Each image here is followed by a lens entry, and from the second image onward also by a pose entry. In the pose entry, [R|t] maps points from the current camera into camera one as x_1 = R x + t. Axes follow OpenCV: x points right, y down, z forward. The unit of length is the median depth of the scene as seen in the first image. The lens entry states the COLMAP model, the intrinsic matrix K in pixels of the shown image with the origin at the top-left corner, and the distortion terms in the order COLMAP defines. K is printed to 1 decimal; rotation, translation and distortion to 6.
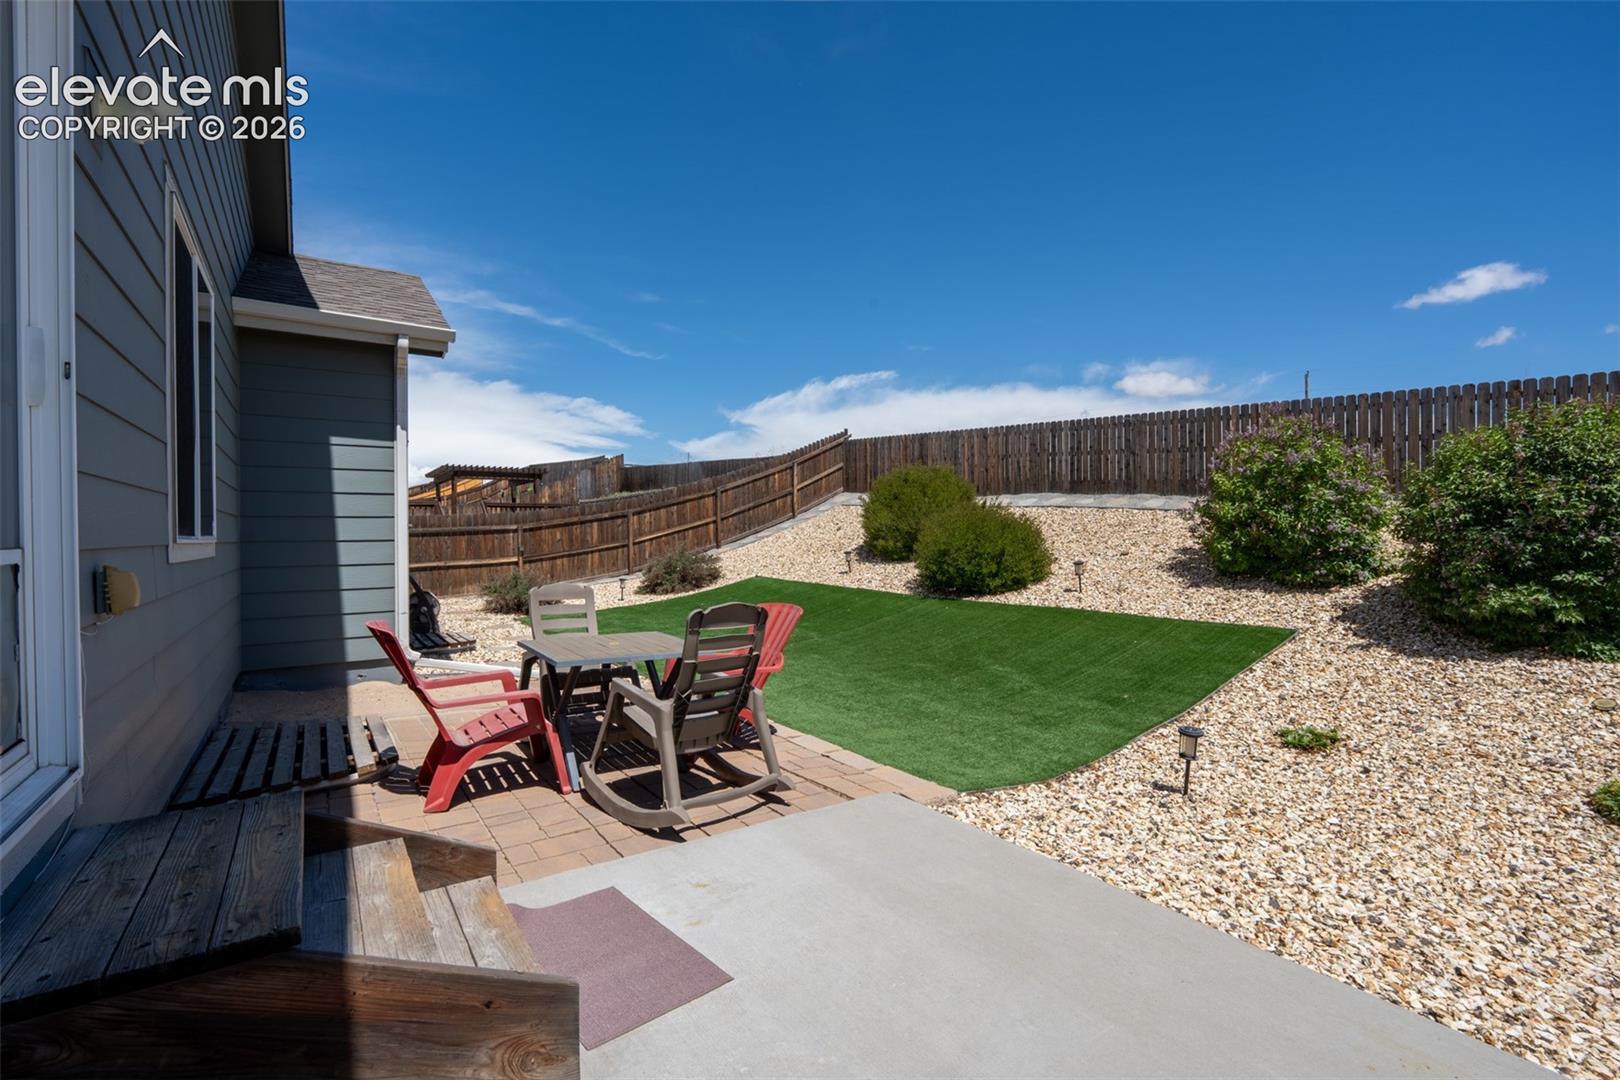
lens RADIAL K [[724.1, 0, 826.0], [0, 724.1, 542.3], [0, 0, 1]] dist [-0.010172, 0.003406]
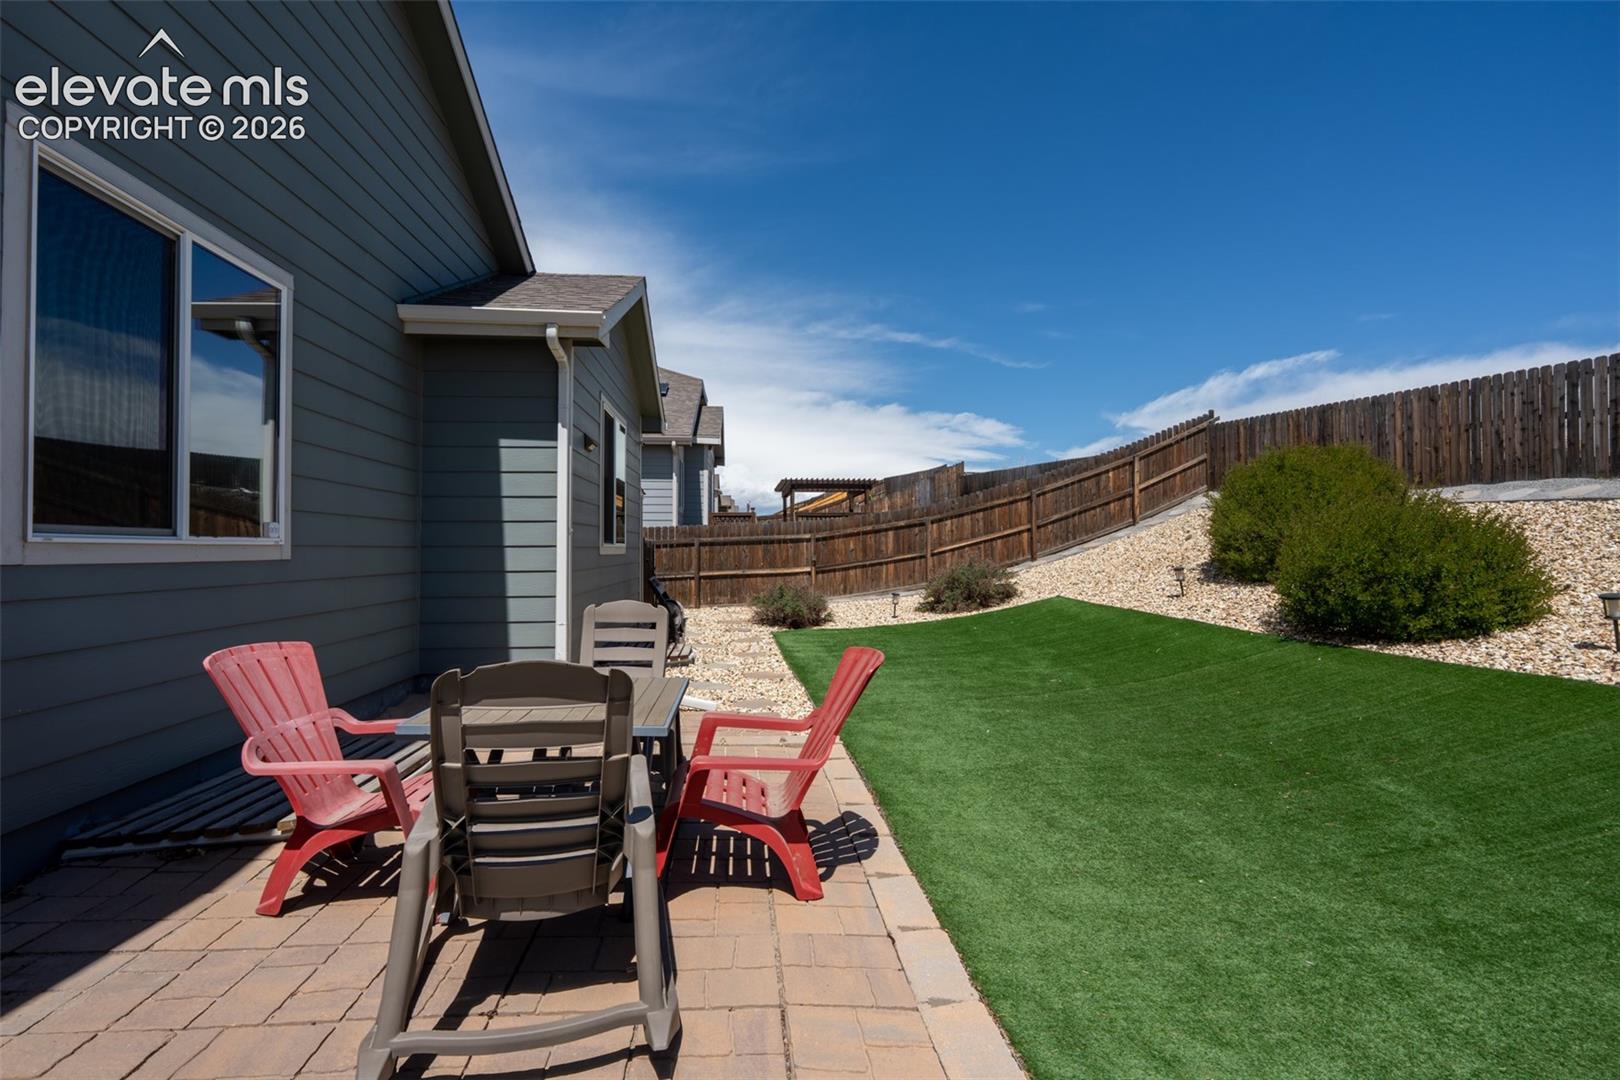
lens RADIAL K [[724.1, 0, 817.6], [0, 724.1, 547.1], [0, 0, 1]] dist [-0.010172, 0.003406]
pose [[0.864036, 0.004832, -0.503407, 0.070649], [-0.010117, 0.999919, -0.007767, 0.001110], [0.503329, 0.011803, 0.864014, 0.157763]]
